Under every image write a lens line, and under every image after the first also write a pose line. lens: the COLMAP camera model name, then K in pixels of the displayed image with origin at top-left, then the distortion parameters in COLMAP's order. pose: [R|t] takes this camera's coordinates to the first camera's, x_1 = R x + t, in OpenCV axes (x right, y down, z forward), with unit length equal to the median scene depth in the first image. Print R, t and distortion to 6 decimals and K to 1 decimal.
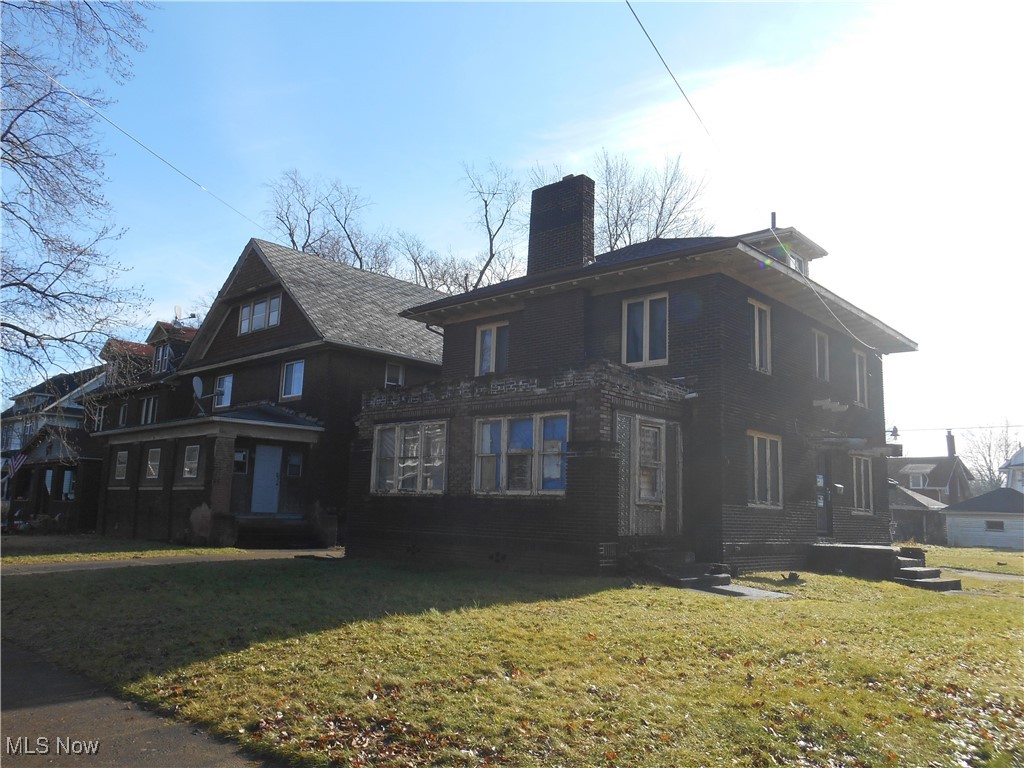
lens RADIAL K [[785.9, 0, 512.0], [0, 785.9, 384.0], [0, 0, 1]] dist [-0.008458, -0.008404]
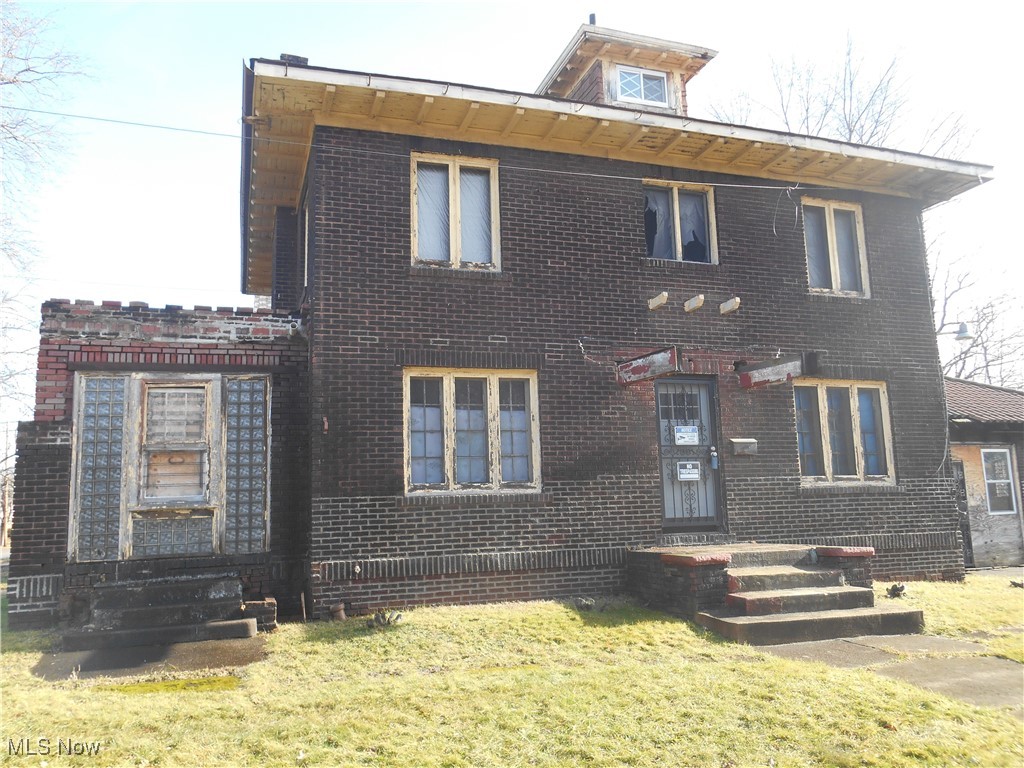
lens RADIAL K [[806.7, 0, 504.9], [0, 806.7, 368.1], [0, 0, 1]] dist [-0.016550, 0.004702]
pose [[0.872452, -0.148835, -0.465484, 0.609164], [0.142528, 0.988579, -0.048952, 0.092113], [0.467453, -0.023636, 0.883702, 0.457176]]
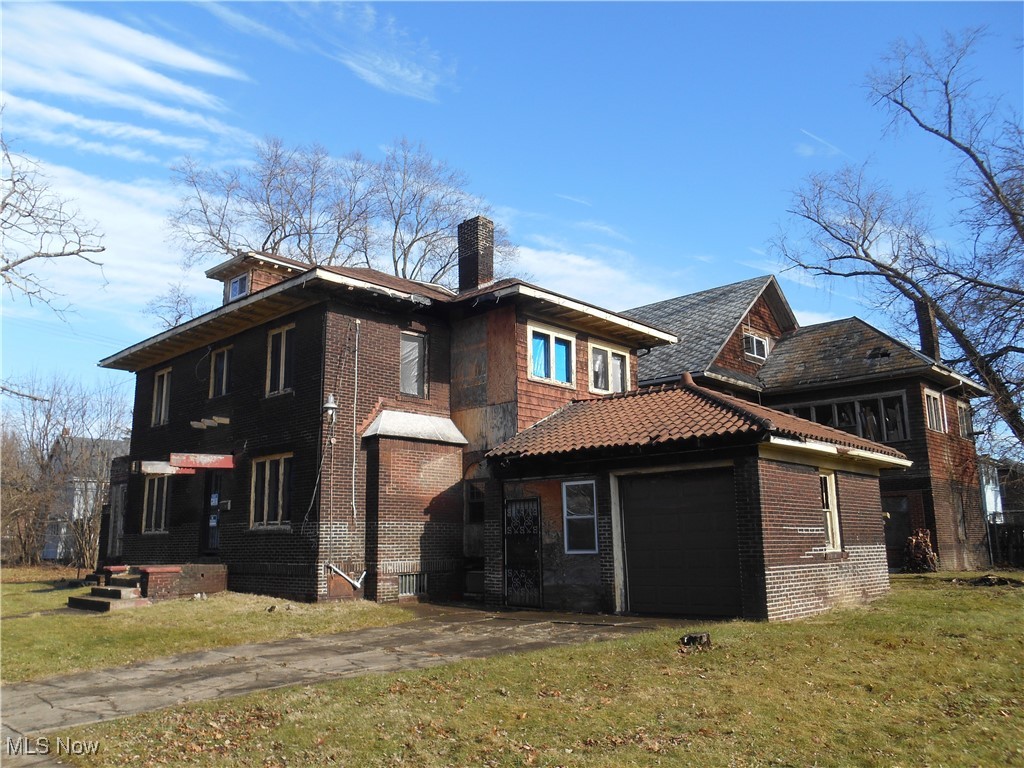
lens RADIAL K [[795.3, 0, 504.1], [0, 795.3, 373.6], [0, 0, 1]] dist [-0.022751, 0.003964]
pose [[-0.022176, -0.254544, -0.966807, 1.512916], [0.183650, 0.949552, -0.254214, 0.317777], [0.982742, -0.183191, 0.025689, 1.484402]]
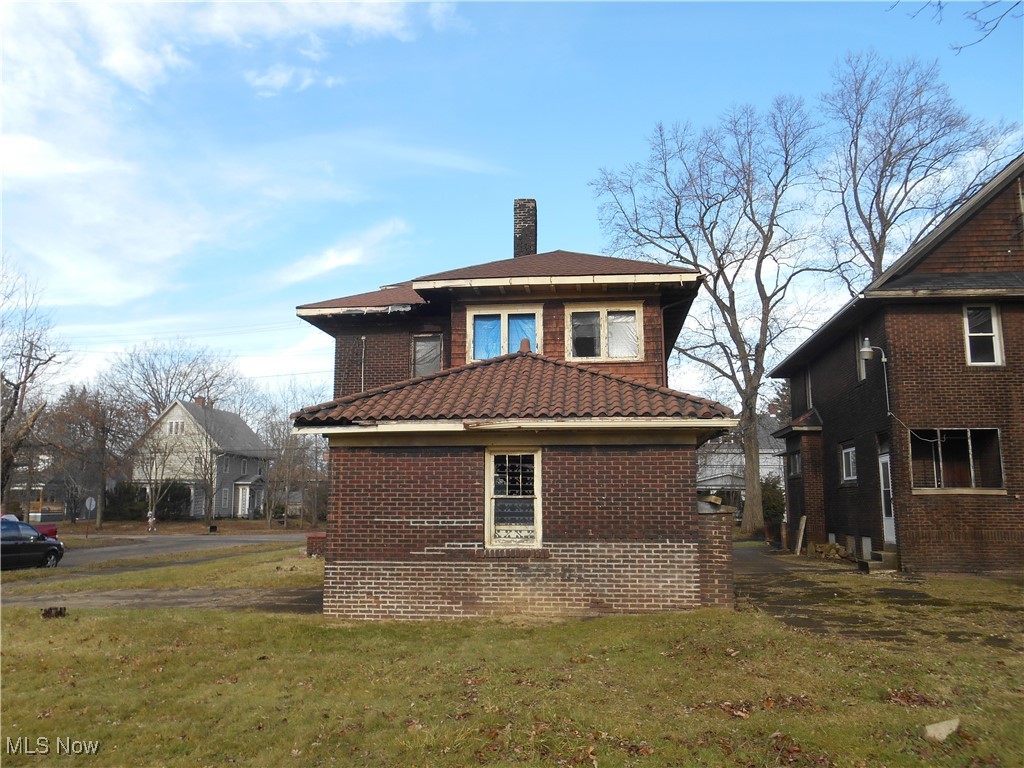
lens RADIAL K [[806.7, 0, 504.9], [0, 806.7, 368.1], [0, 0, 1]] dist [-0.016550, 0.004702]
pose [[-0.812368, -0.148750, -0.563855, 1.082832], [0.063009, 0.938868, -0.338462, 0.431274], [0.579731, -0.310484, -0.753333, 2.342840]]
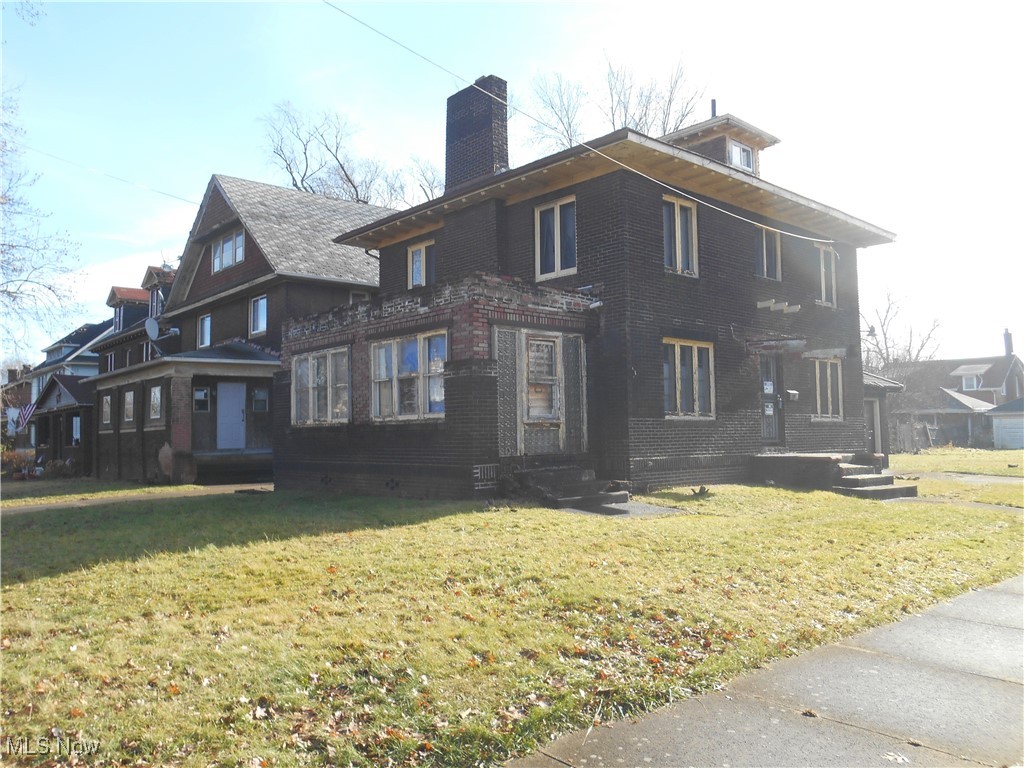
lens RADIAL K [[792.4, 0, 507.0], [0, 792.4, 379.1], [0, 0, 1]] dist [-0.027277, 0.010155]
pose [[0.994316, -0.055066, -0.091120, 0.184450], [0.062924, 0.994328, 0.085743, 0.013661], [0.085882, -0.090990, 0.992142, 0.042911]]
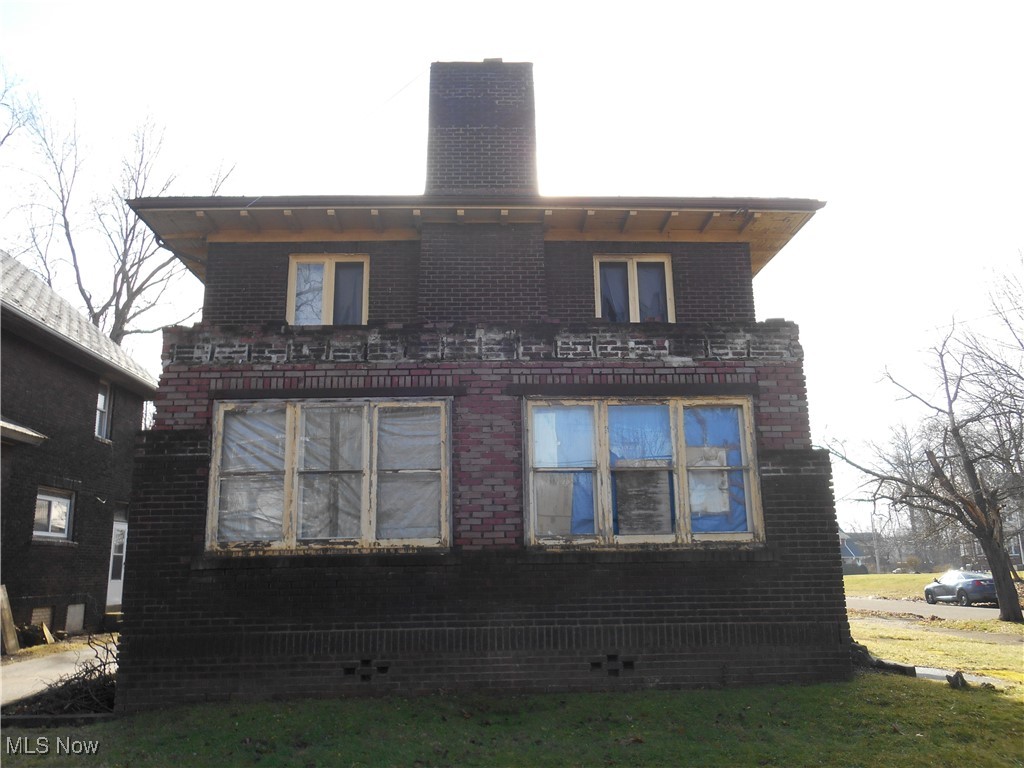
lens RADIAL K [[785.9, 0, 512.0], [0, 785.9, 384.0], [0, 0, 1]] dist [-0.008458, -0.008404]
pose [[0.711054, 0.113446, 0.693925, -0.379176], [-0.073949, 0.993491, -0.086646, 0.071391], [-0.699238, 0.010295, 0.714815, 0.564281]]
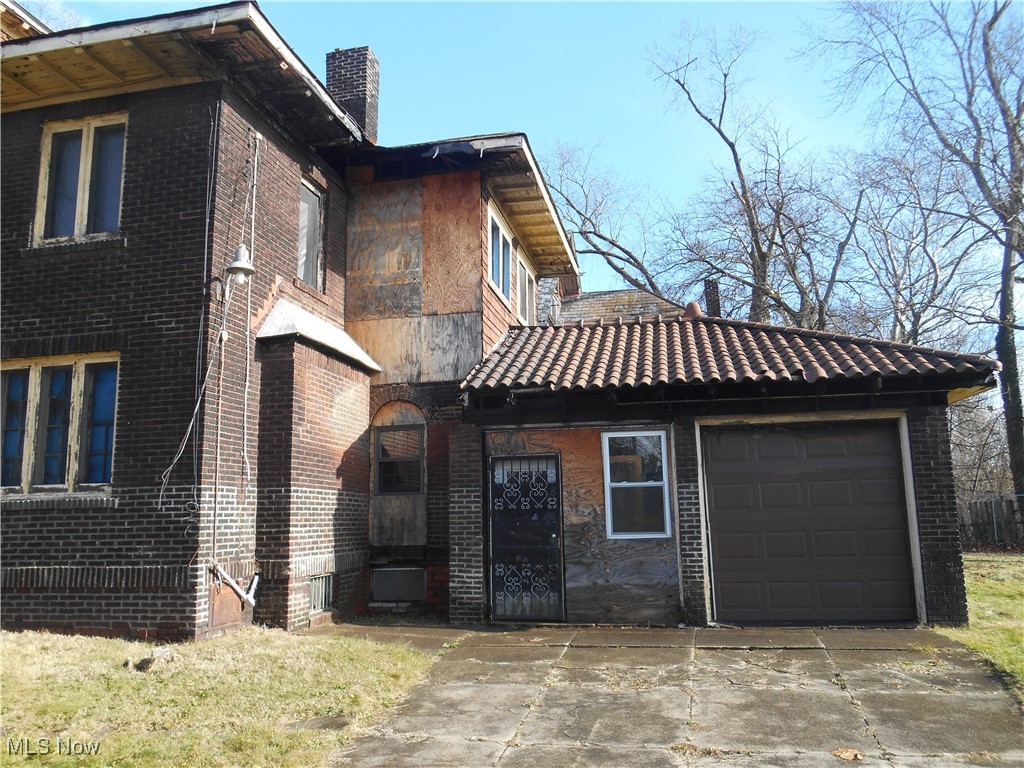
lens RADIAL K [[806.7, 0, 504.9], [0, 806.7, 368.1], [0, 0, 1]] dist [-0.016550, 0.004702]
pose [[0.493242, -0.216954, -0.842403, 1.113253], [0.191169, 0.971760, -0.138337, 0.243821], [0.848627, -0.092808, 0.520788, 1.183825]]
